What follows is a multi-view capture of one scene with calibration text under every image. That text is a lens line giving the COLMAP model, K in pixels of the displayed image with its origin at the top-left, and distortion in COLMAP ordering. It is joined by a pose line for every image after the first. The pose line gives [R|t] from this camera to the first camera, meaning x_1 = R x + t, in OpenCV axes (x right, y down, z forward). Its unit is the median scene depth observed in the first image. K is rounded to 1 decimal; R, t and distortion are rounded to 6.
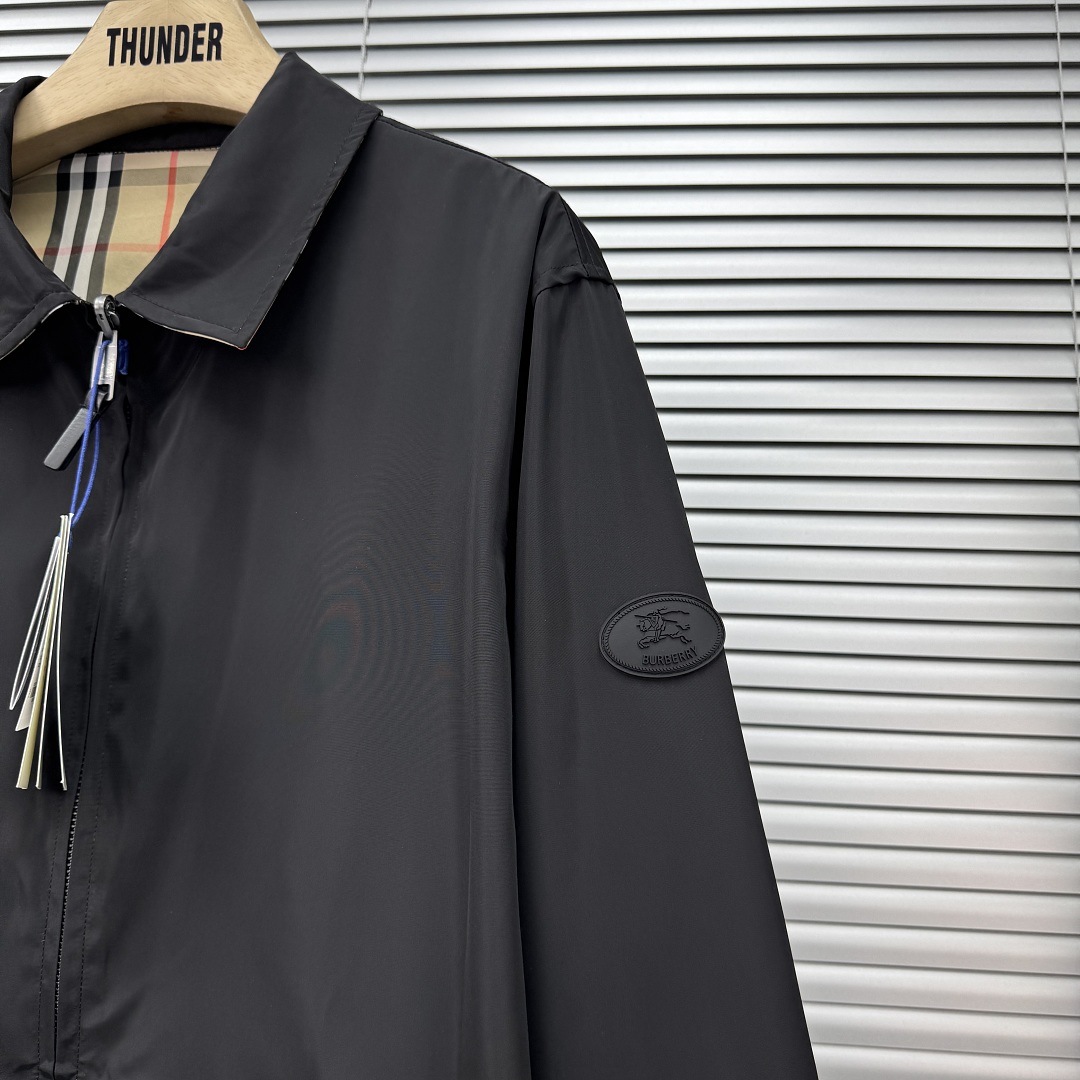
lens RADIAL K [[1033.9, 0, 540.0], [0, 1033.9, 540.0], [0, 0, 1]] dist [0.011485, -0.012884]
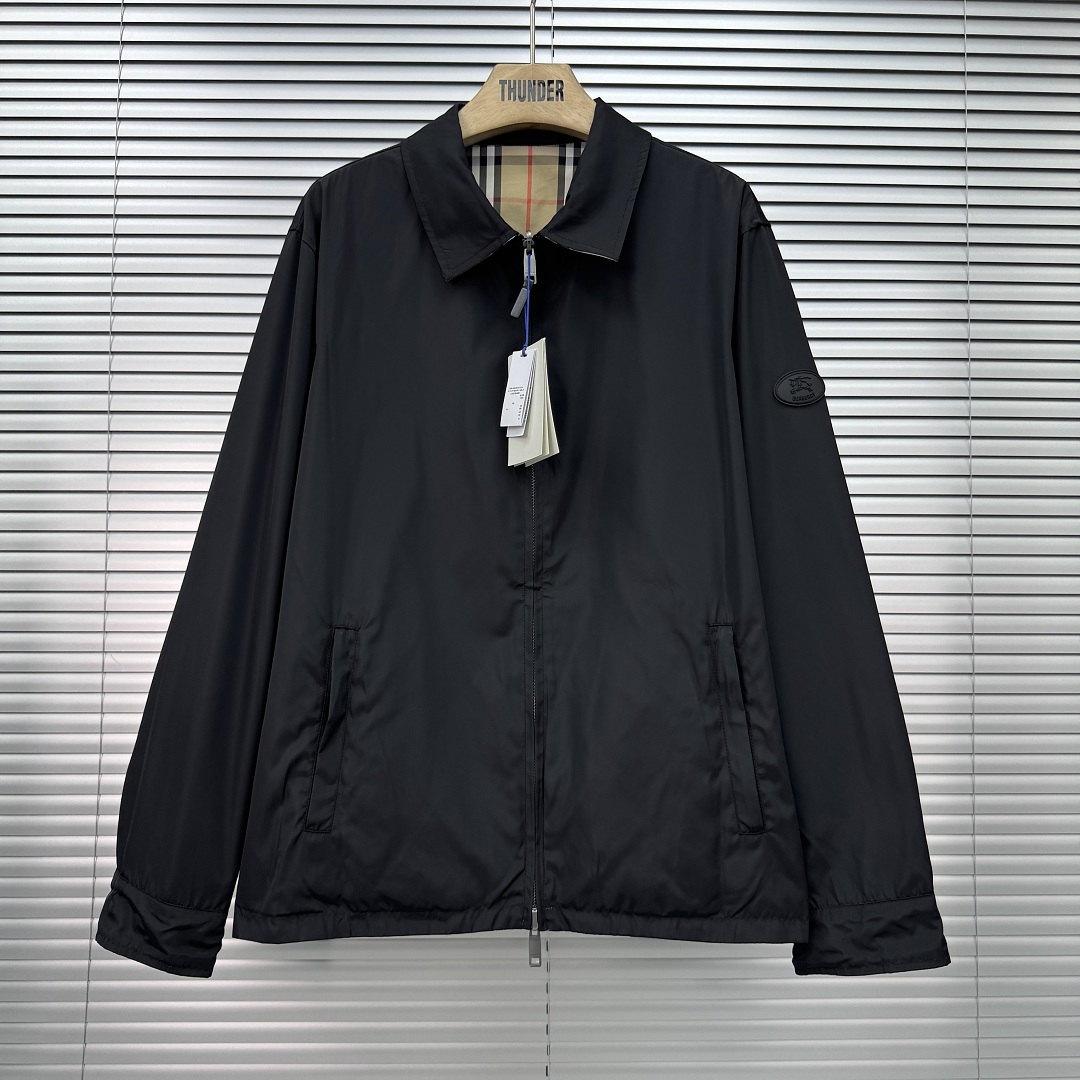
lens RADIAL K [[1118.3, 0, 540.0], [0, 1118.3, 540.0], [0, 0, 1]] dist [0.160421, -0.319024]
pose [[0.991591, -0.027008, 0.126566, -0.640527], [0.010729, 0.991771, 0.127574, 0.080975], [-0.128969, -0.125143, 0.983721, -1.191910]]
